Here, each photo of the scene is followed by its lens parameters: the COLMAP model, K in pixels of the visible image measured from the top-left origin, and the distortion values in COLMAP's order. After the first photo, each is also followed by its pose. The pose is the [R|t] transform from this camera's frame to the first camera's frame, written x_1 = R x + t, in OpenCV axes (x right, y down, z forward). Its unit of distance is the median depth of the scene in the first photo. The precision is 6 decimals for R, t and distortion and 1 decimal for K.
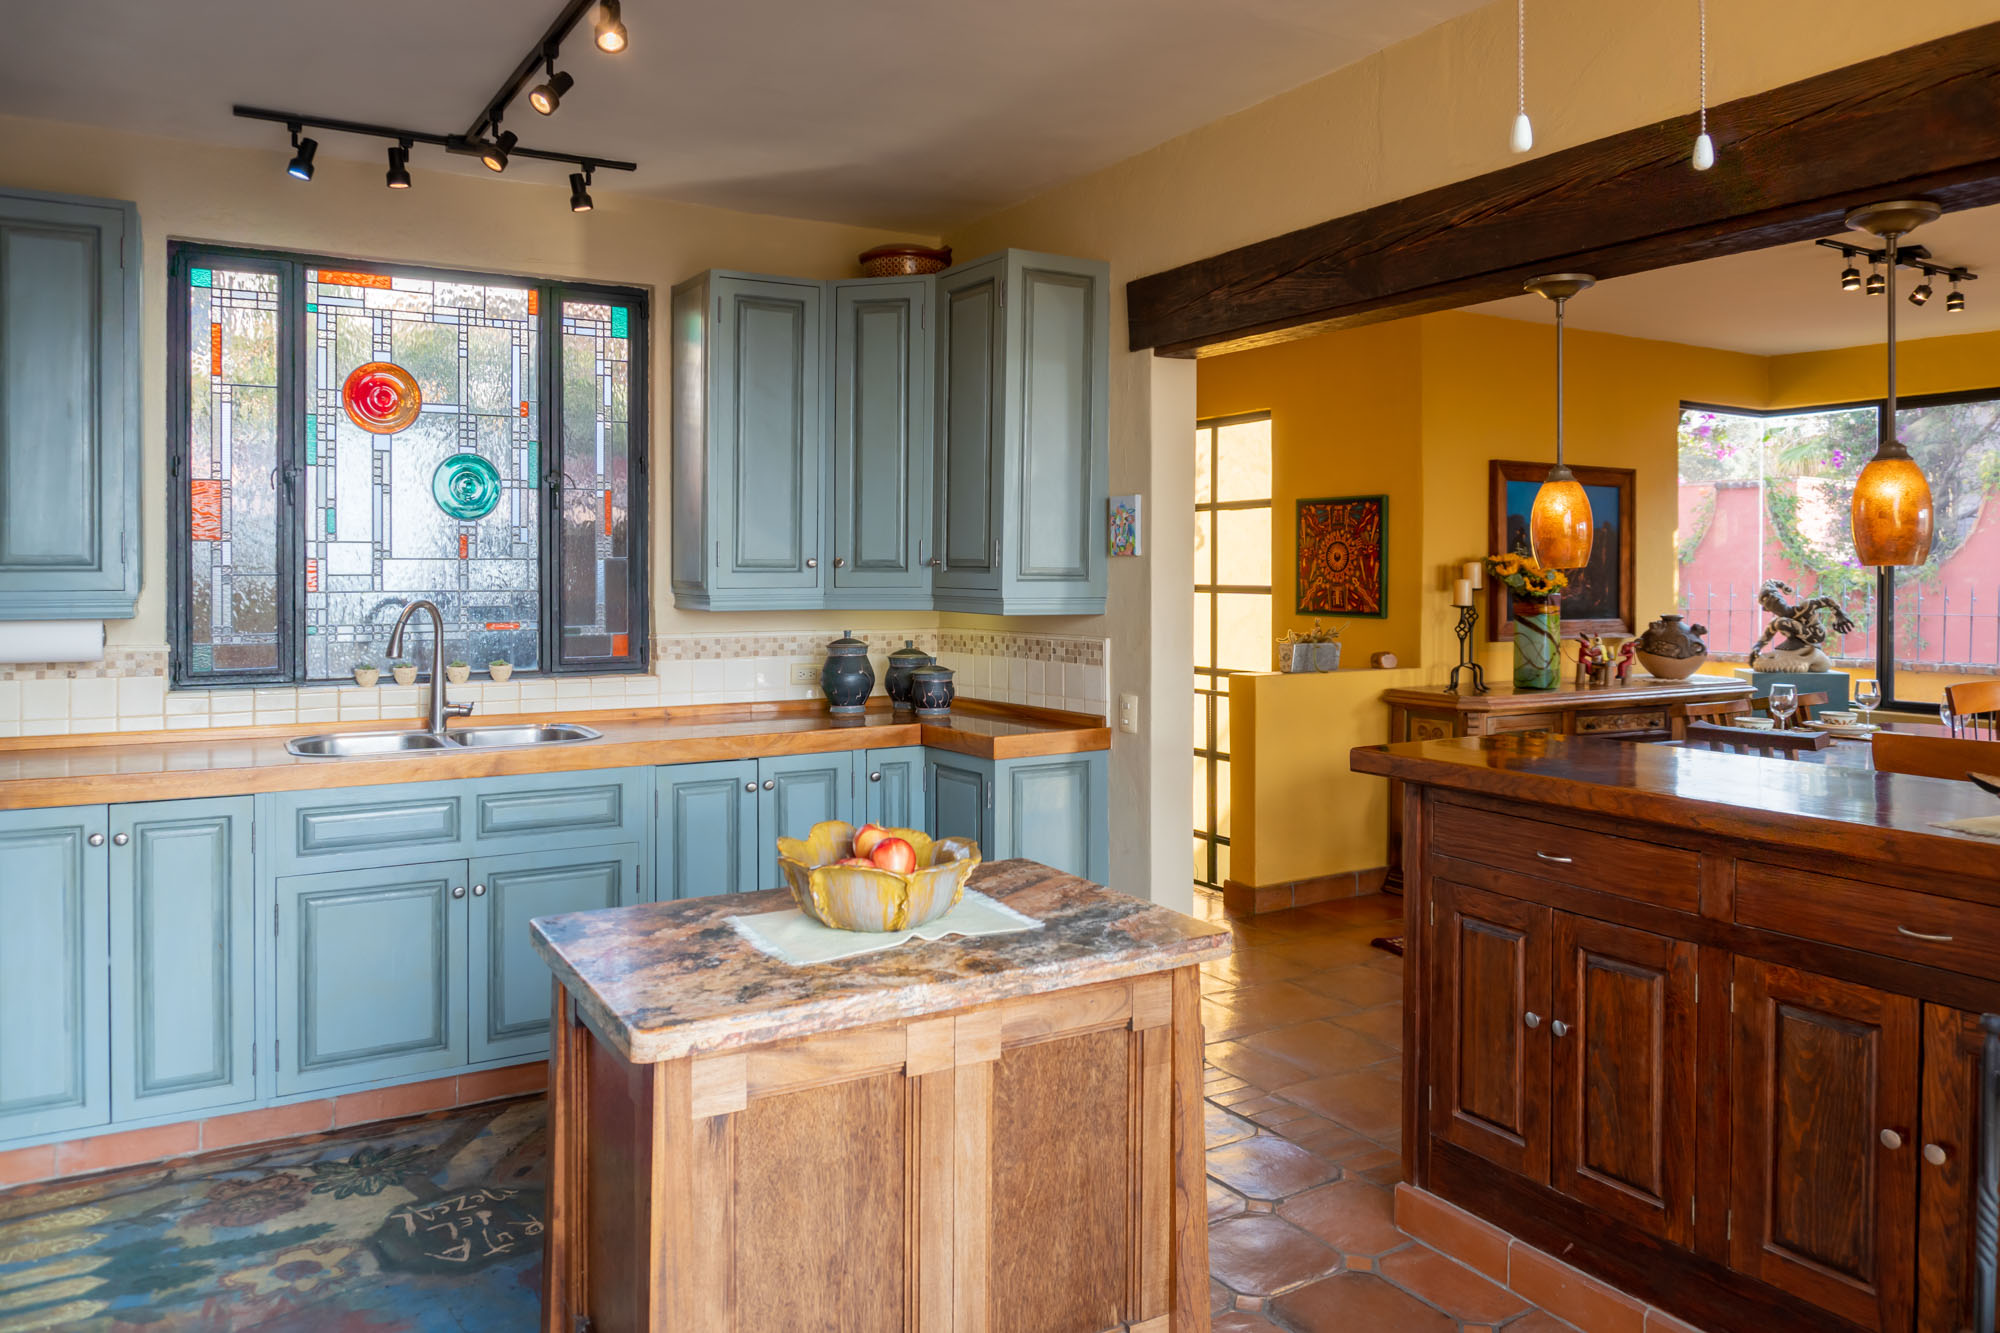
lens RADIAL K [[1368.0, 0, 991.2], [0, 1368.0, 578.9], [0, 0, 1]] dist [-0.018456, 0.000174]
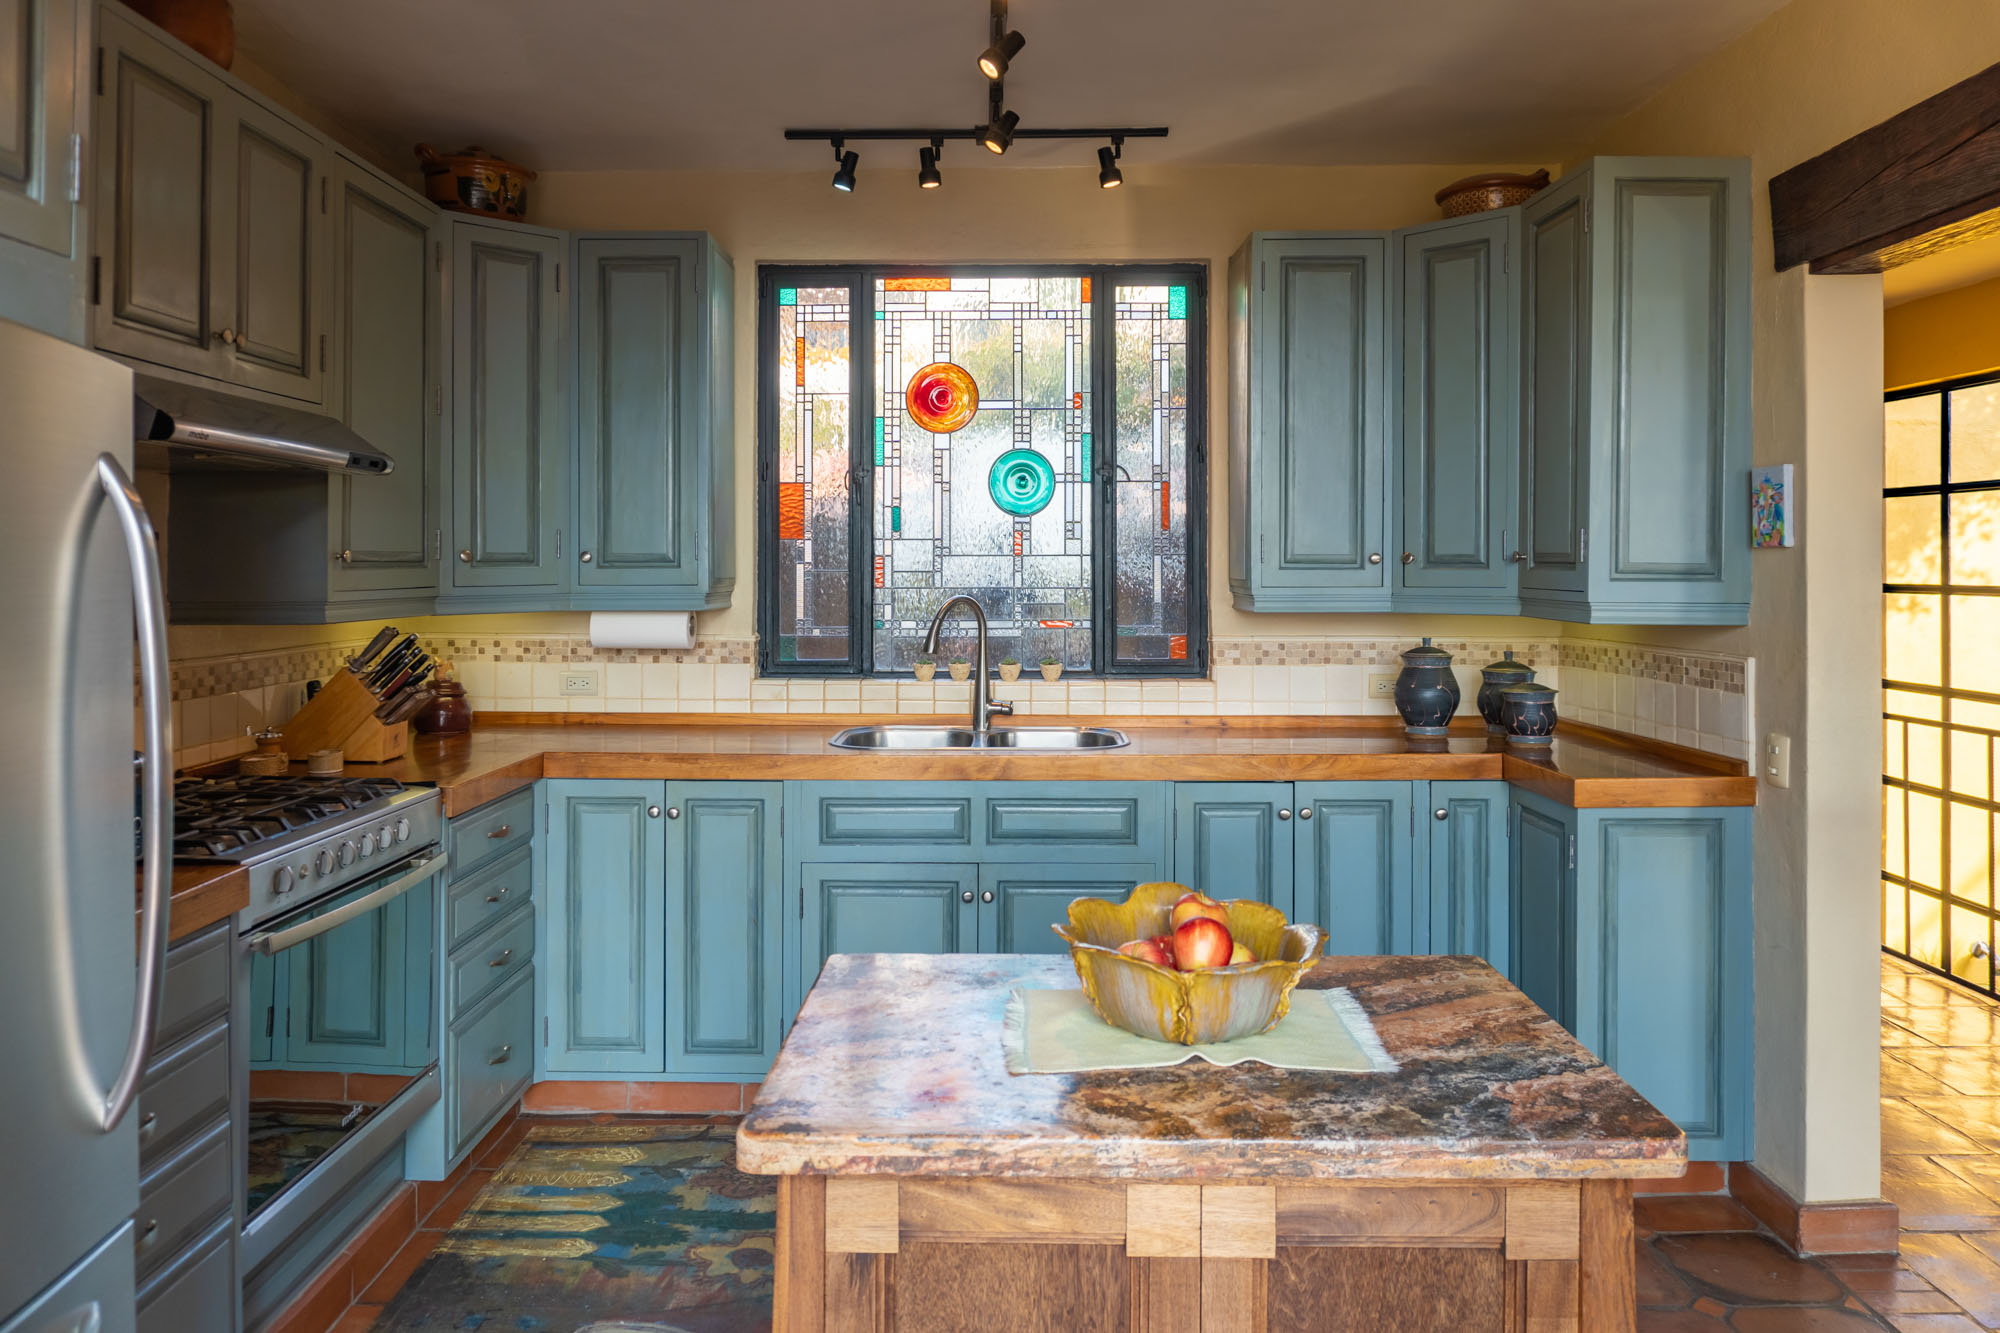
lens RADIAL K [[1368.0, 0, 992.0], [0, 1368.0, 559.2], [0, 0, 1]] dist [-0.018456, 0.000174]
pose [[0.856431, -0.002891, -0.516253, 0.123993], [-0.003256, 0.999934, -0.011001, -0.001071], [0.516251, 0.011102, 0.856366, 0.159880]]
